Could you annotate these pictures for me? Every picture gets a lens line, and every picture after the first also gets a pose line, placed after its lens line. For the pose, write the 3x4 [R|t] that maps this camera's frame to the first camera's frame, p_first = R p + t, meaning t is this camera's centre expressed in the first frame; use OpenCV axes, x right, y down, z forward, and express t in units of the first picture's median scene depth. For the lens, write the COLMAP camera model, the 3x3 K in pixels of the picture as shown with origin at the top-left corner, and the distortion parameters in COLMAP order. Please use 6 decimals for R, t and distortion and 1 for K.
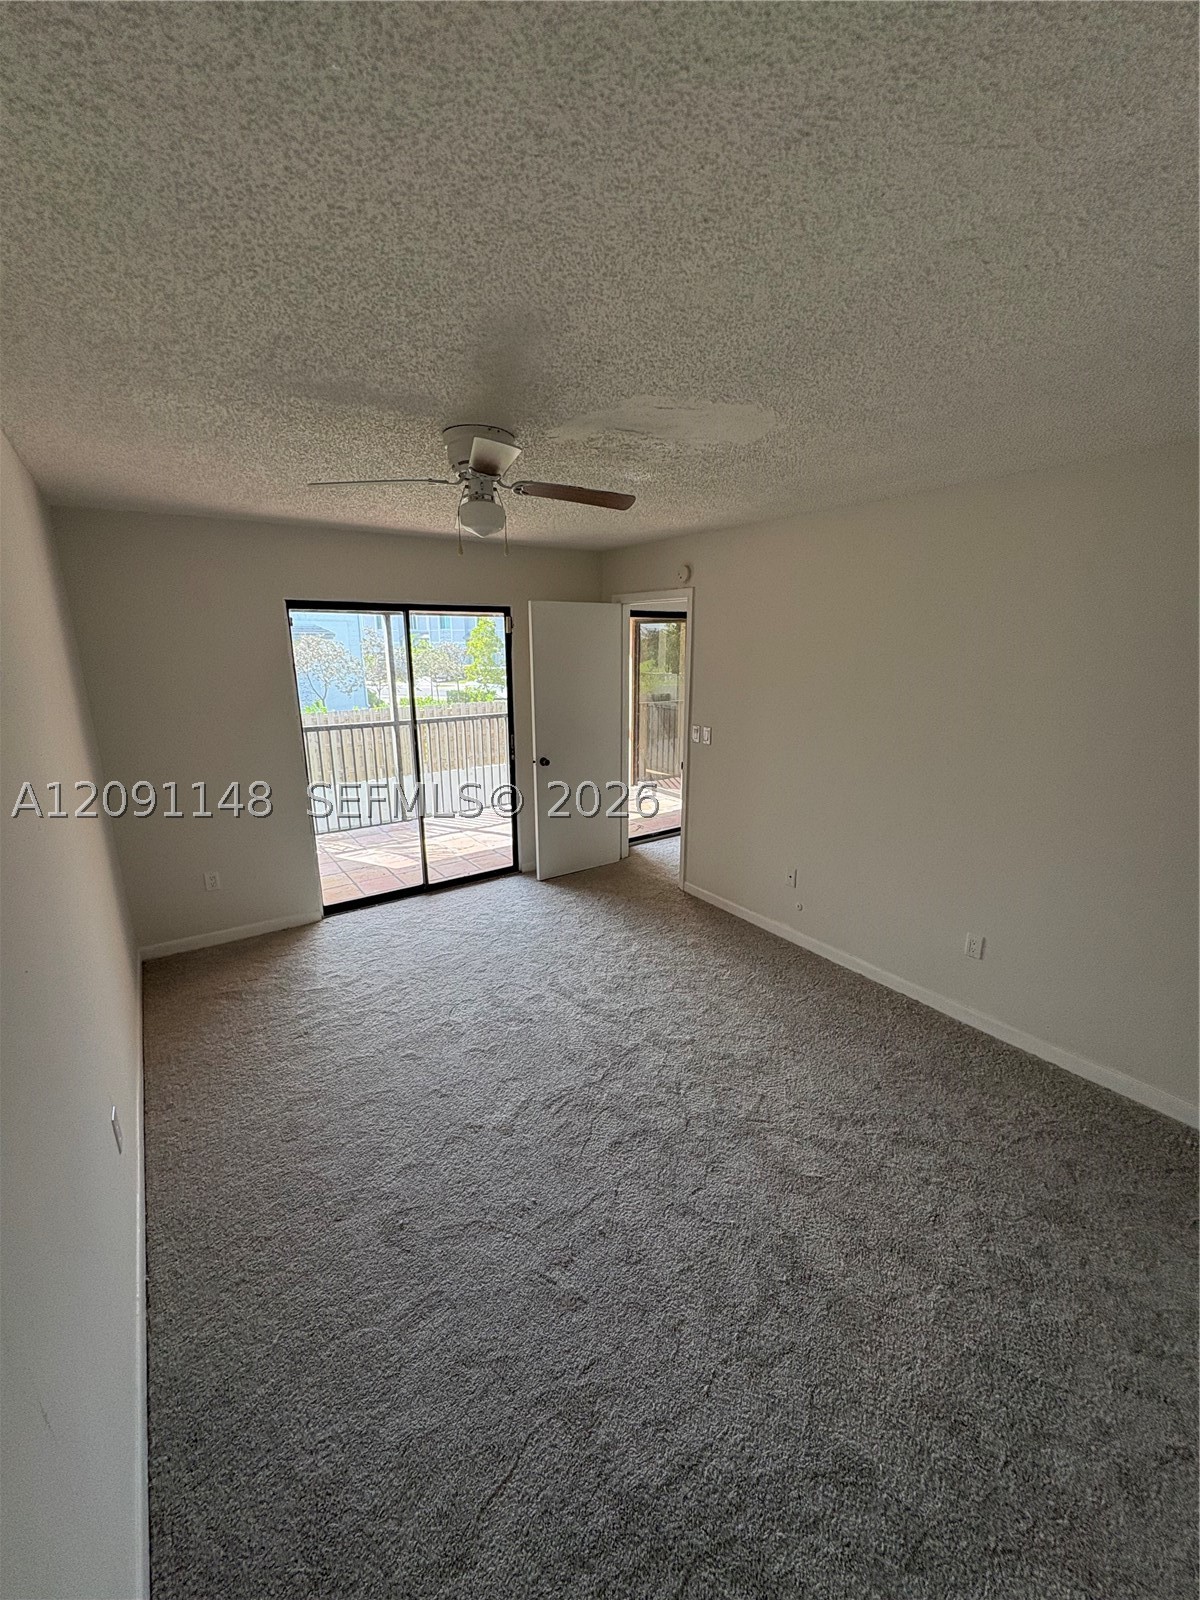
lens RADIAL K [[636.1, 0, 608.9], [0, 636.1, 793.5], [0, 0, 1]] dist [0.001546, 0.000421]
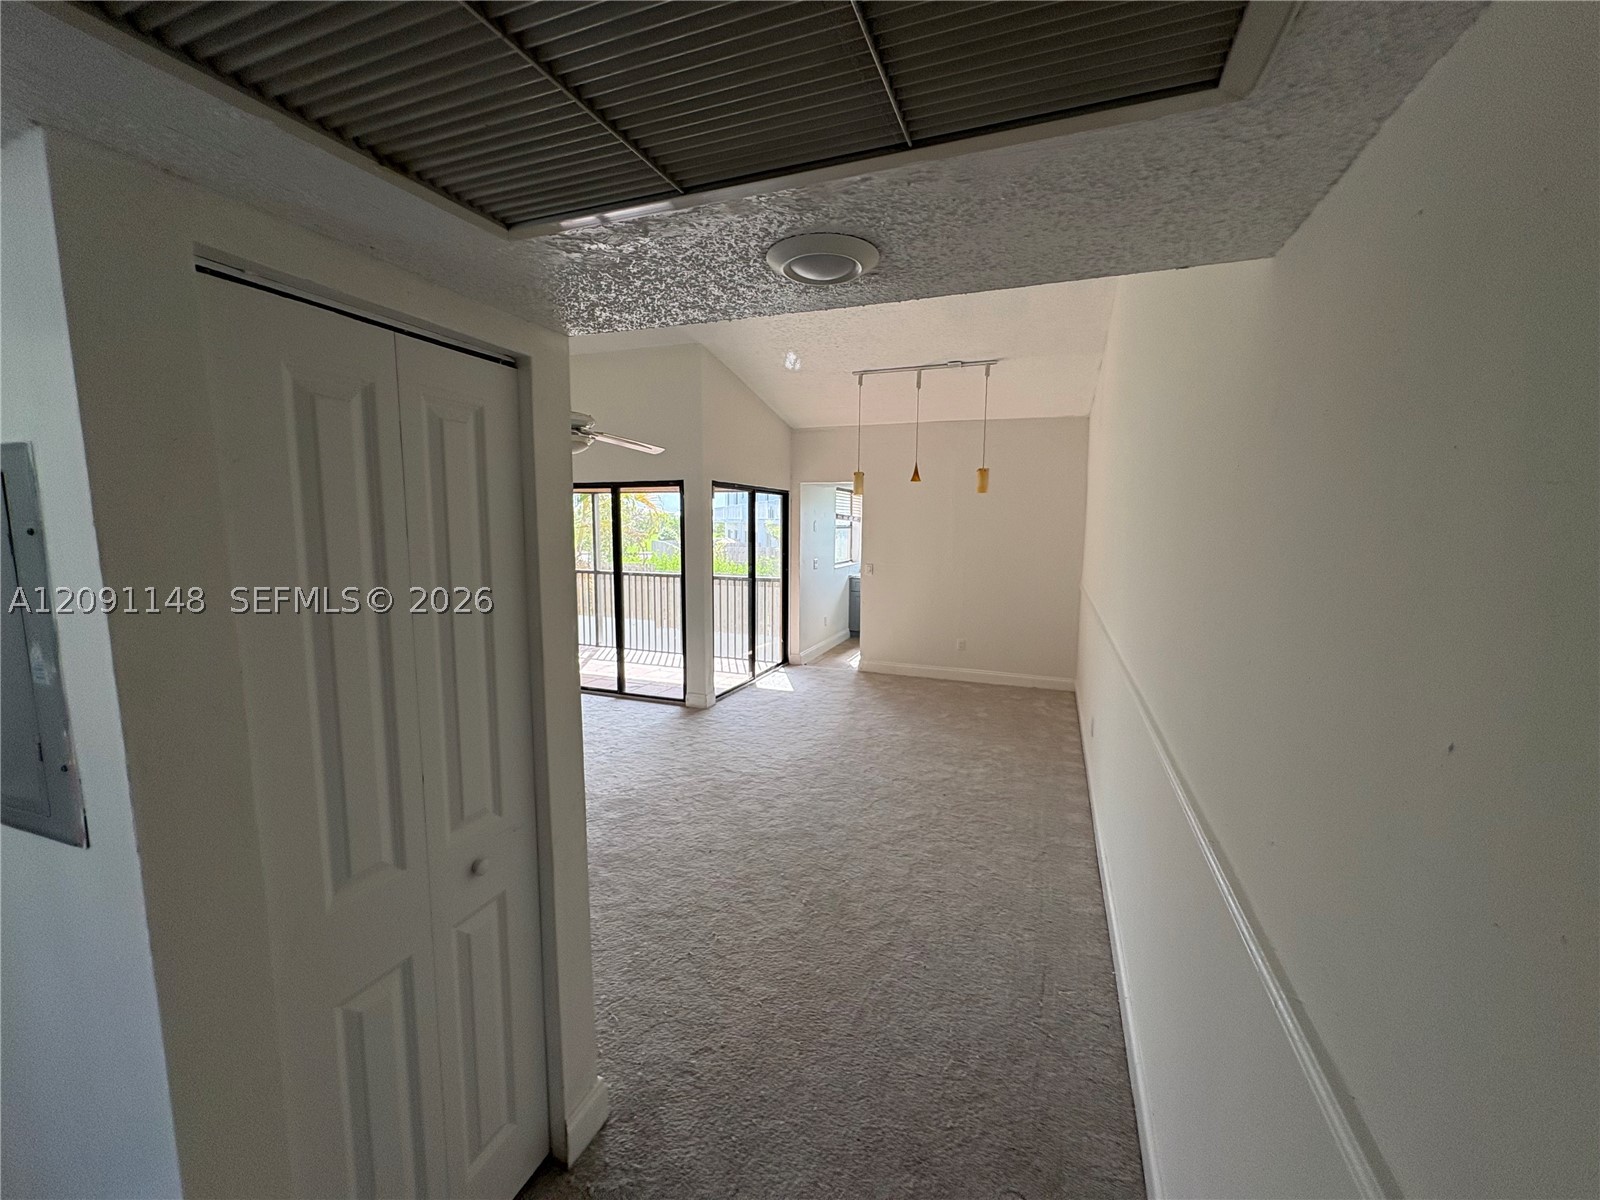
lens RADIAL K [[636.1, 0, 807.9], [0, 636.1, 597.9], [0, 0, 1]] dist [0.001546, 0.000421]
pose [[0.574127, 0.097666, -0.812921, 1.062649], [-0.195051, 0.980590, -0.019945, -0.102896], [0.795194, 0.170012, 0.582033, 0.551493]]
